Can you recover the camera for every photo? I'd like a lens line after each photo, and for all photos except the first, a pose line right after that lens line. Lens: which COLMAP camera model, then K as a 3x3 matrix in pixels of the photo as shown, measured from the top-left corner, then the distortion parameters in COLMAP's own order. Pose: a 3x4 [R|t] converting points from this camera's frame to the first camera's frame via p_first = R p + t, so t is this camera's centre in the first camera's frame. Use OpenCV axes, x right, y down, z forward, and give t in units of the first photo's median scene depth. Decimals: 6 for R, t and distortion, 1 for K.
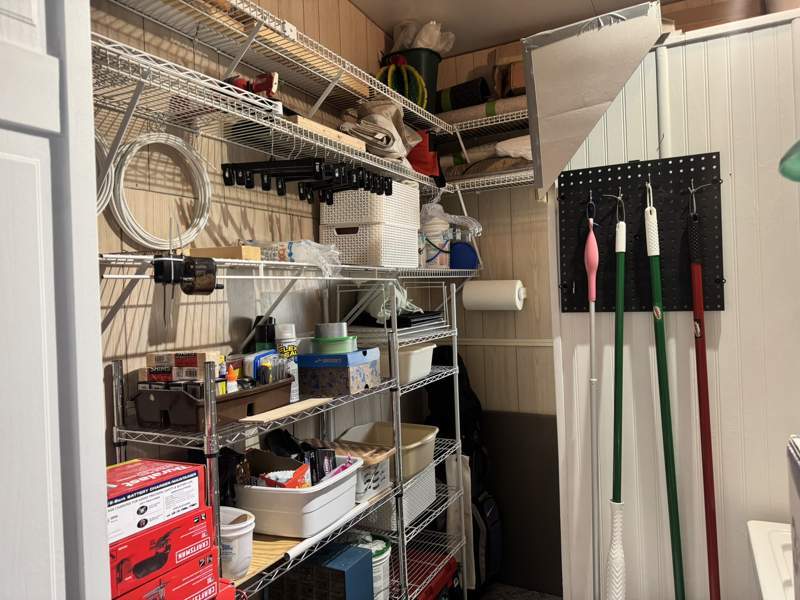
lens RADIAL K [[572.4, 0, 397.8], [0, 572.4, 296.2], [0, 0, 1]] dist [0.147242, -0.220832]
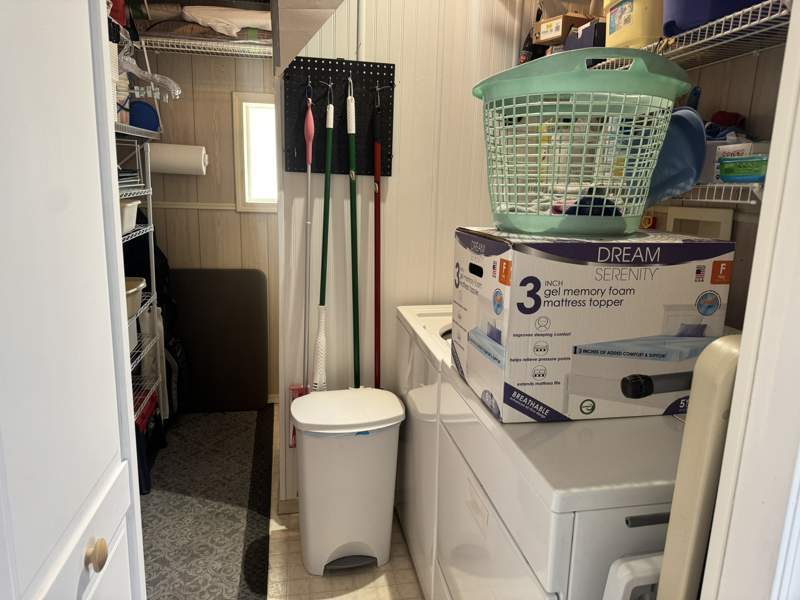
lens RADIAL K [[572.4, 0, 397.8], [0, 572.4, 296.2], [0, 0, 1]] dist [0.147242, -0.220832]
pose [[0.782238, -0.064834, 0.619597, -0.353818], [-0.056291, 0.983146, 0.173942, 0.064971], [-0.620431, -0.170941, 0.765405, -0.200839]]
